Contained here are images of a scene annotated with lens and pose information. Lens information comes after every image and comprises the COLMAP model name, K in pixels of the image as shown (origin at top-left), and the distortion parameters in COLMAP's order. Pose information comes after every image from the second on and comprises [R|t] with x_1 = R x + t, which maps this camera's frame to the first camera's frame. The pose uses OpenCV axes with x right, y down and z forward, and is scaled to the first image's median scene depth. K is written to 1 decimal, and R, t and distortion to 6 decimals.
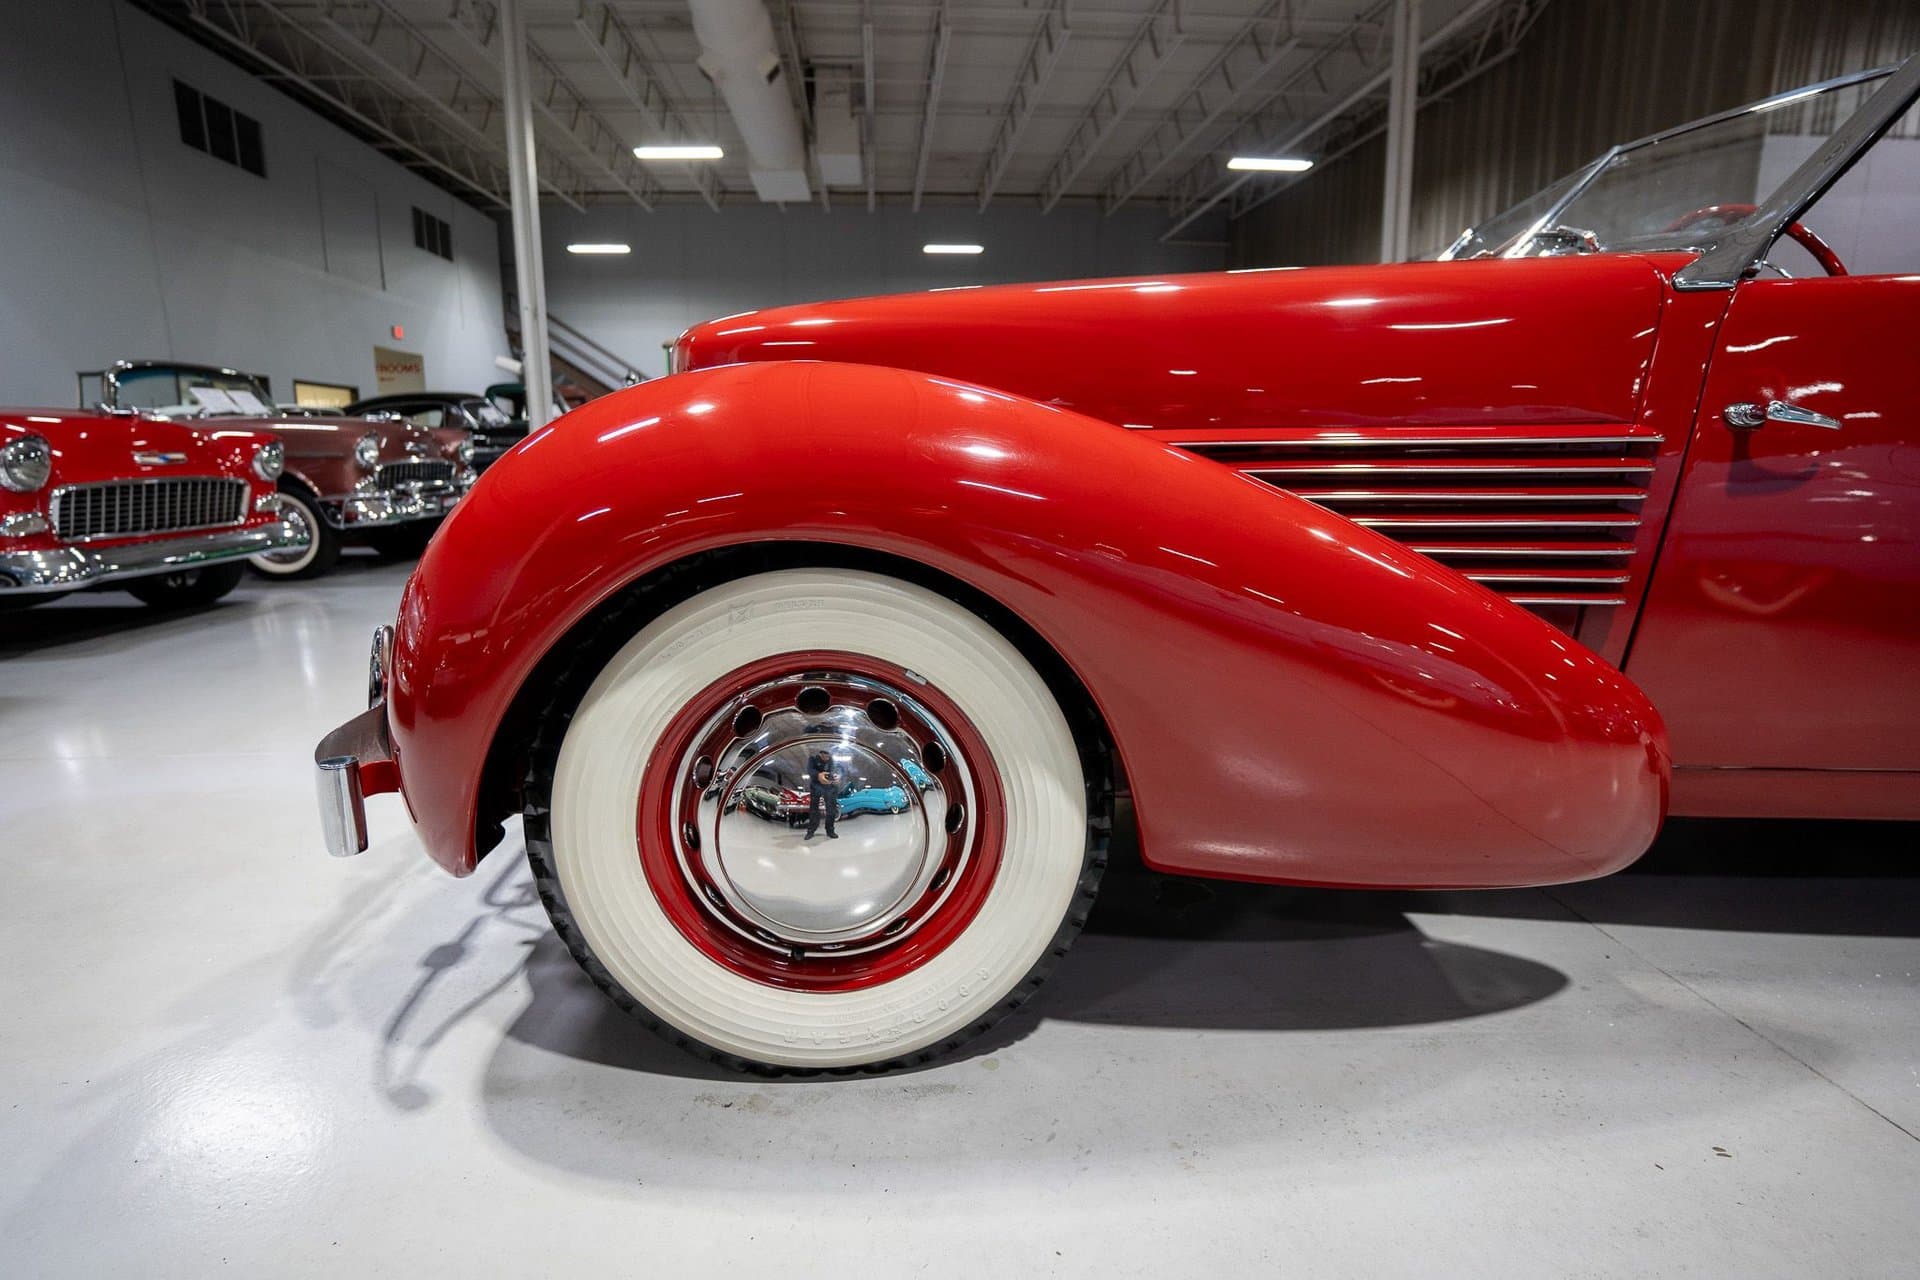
lens RADIAL K [[932.9, 0, 954.1], [0, 932.9, 631.6], [0, 0, 1]] dist [-0.065489, 0.026271]
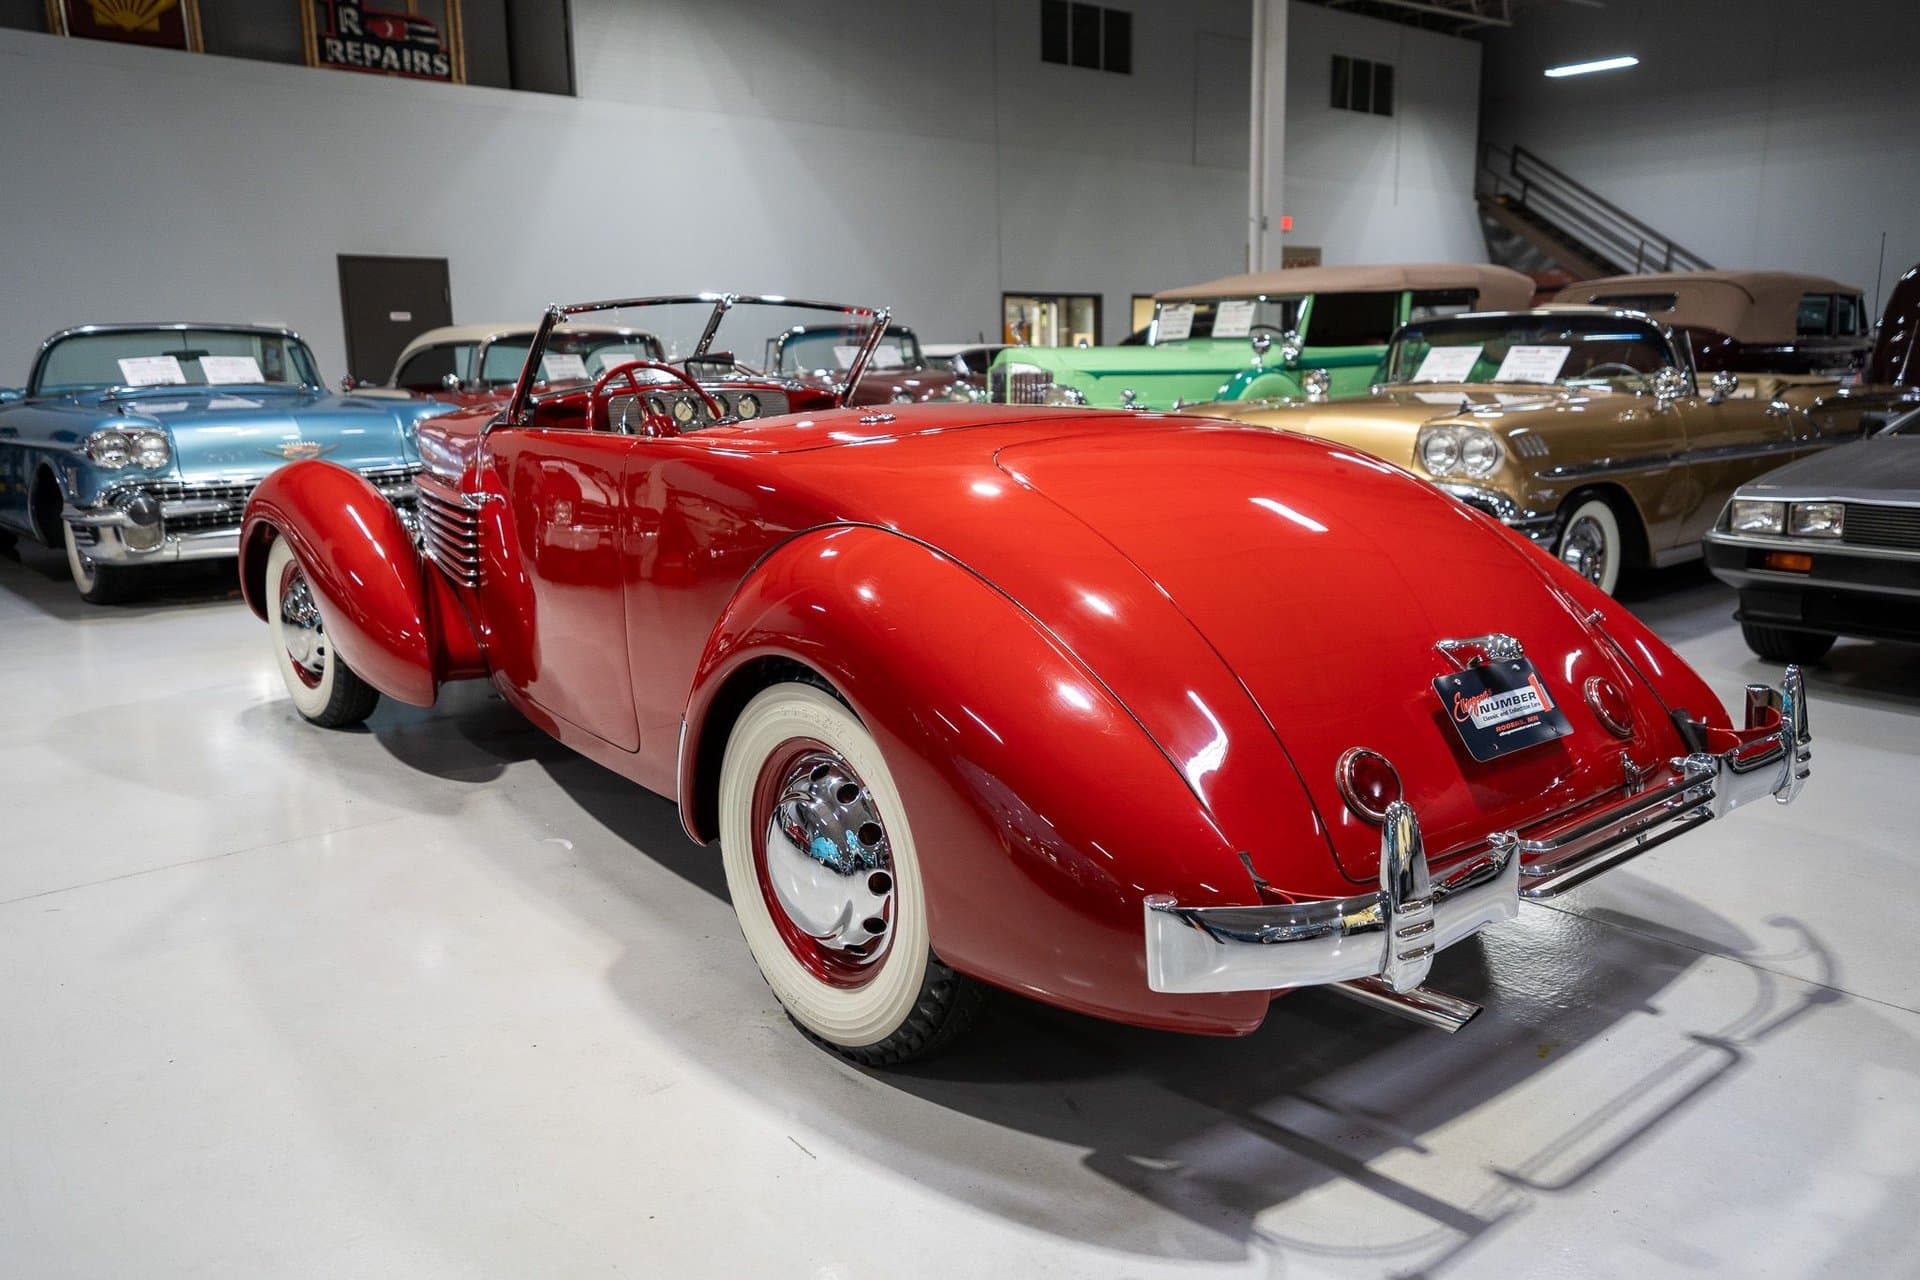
lens RADIAL K [[1427.3, 0, 962.2], [0, 1427.3, 656.3], [0, 0, 1]] dist [0.002379, 0.053774]
pose [[0.605991, 0.164105, -0.778360, 0.403206], [-0.143488, 0.984989, 0.095957, -0.036482], [0.782423, 0.053536, 0.620441, -0.013392]]
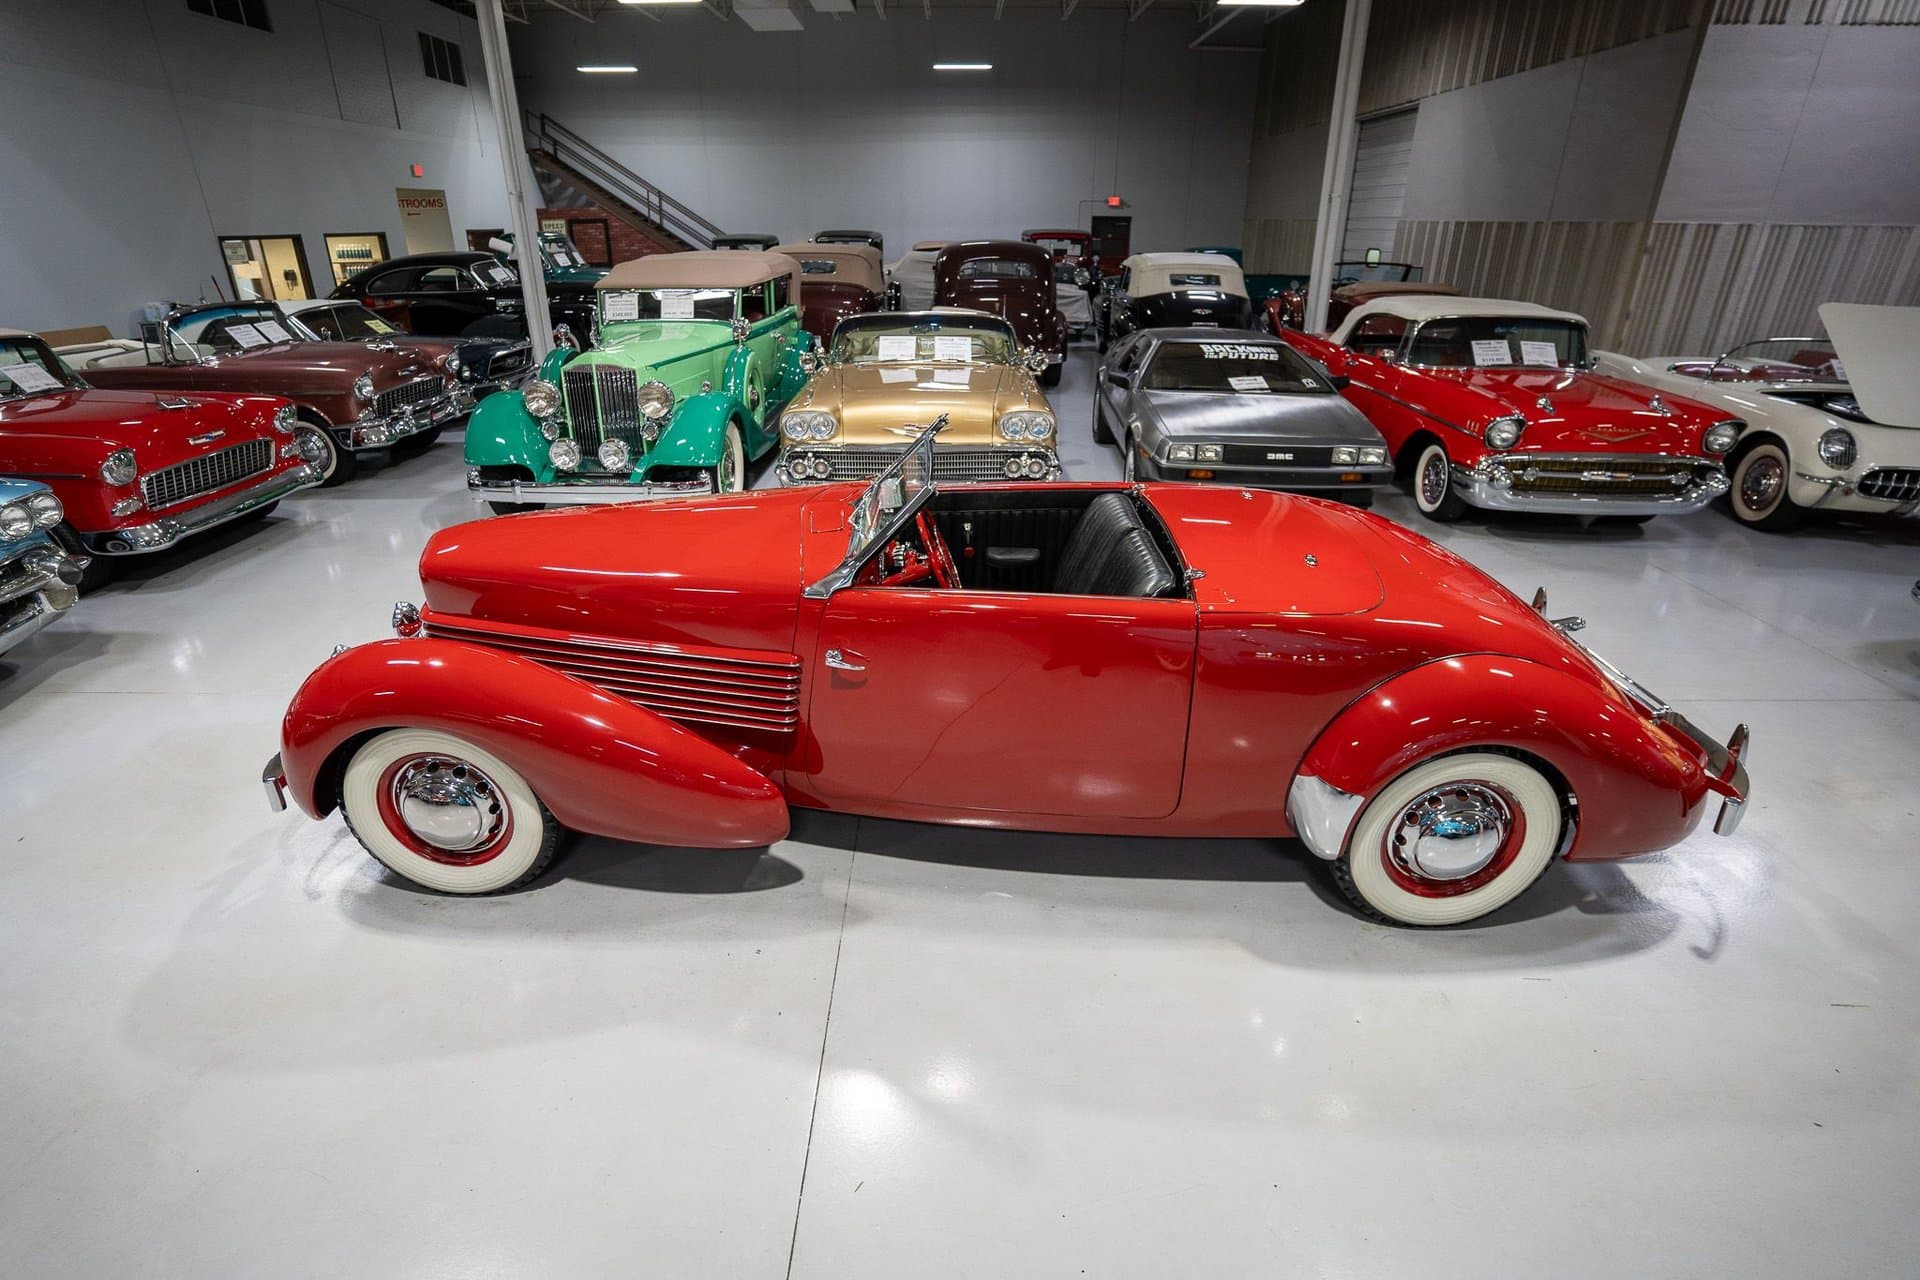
lens RADIAL K [[914.9, 0, 940.9], [0, 914.9, 636.8], [0, 0, 1]] dist [-0.043946, 0.014881]
pose [[0.996452, 0.041807, -0.073045, 0.129552], [-0.023917, 0.972778, 0.230503, -0.081256], [0.080693, -0.227938, 0.970326, -0.115087]]
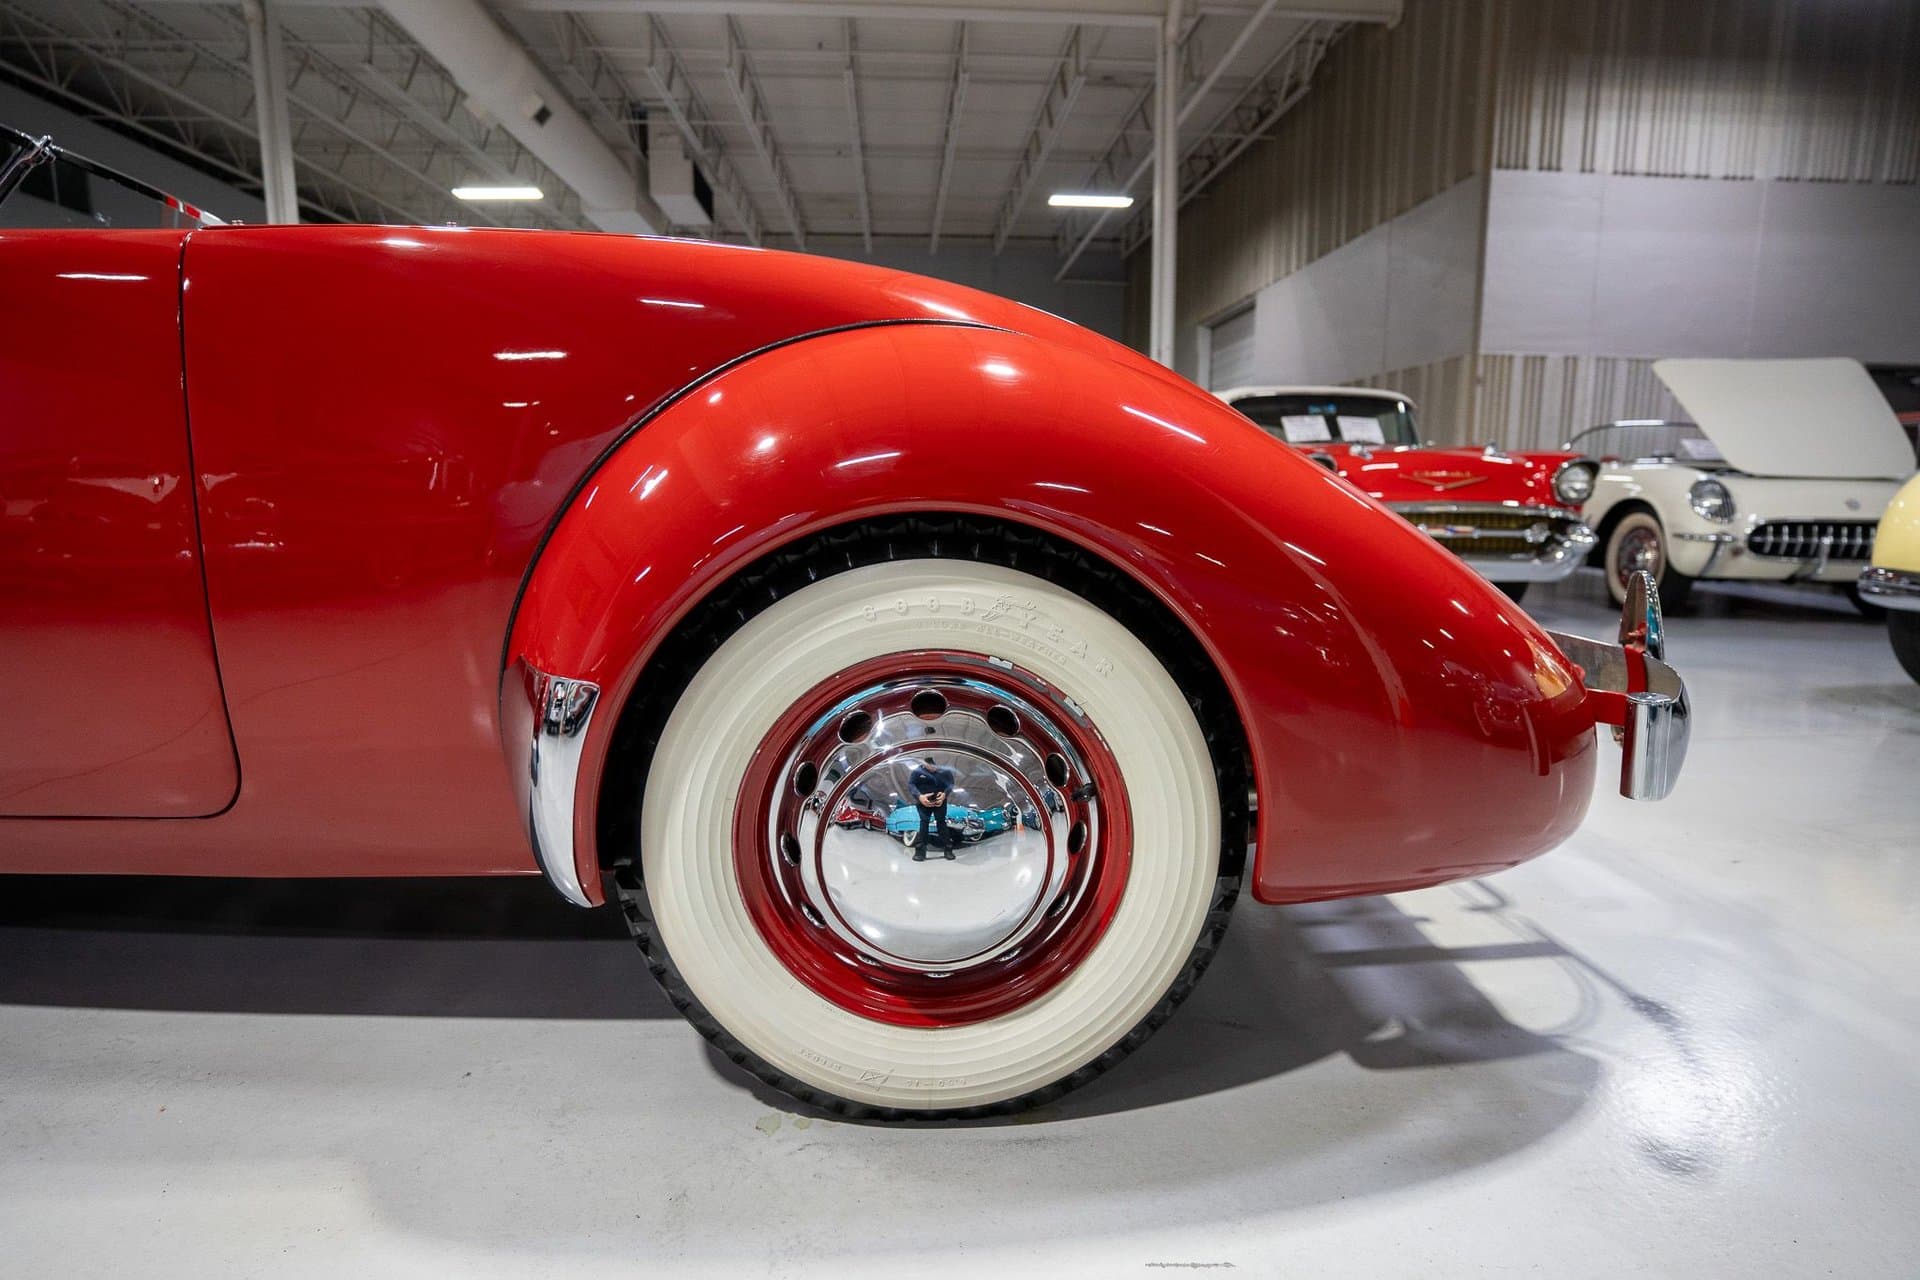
lens RADIAL K [[933.6, 0, 939.8], [0, 933.6, 632.5], [0, 0, 1]] dist [-0.060476, 0.024896]
pose [[0.999855, 0.009039, -0.014431, 0.240320], [-0.009588, 0.999215, -0.038449, -0.001674], [0.014072, 0.038582, 0.999156, 0.013129]]
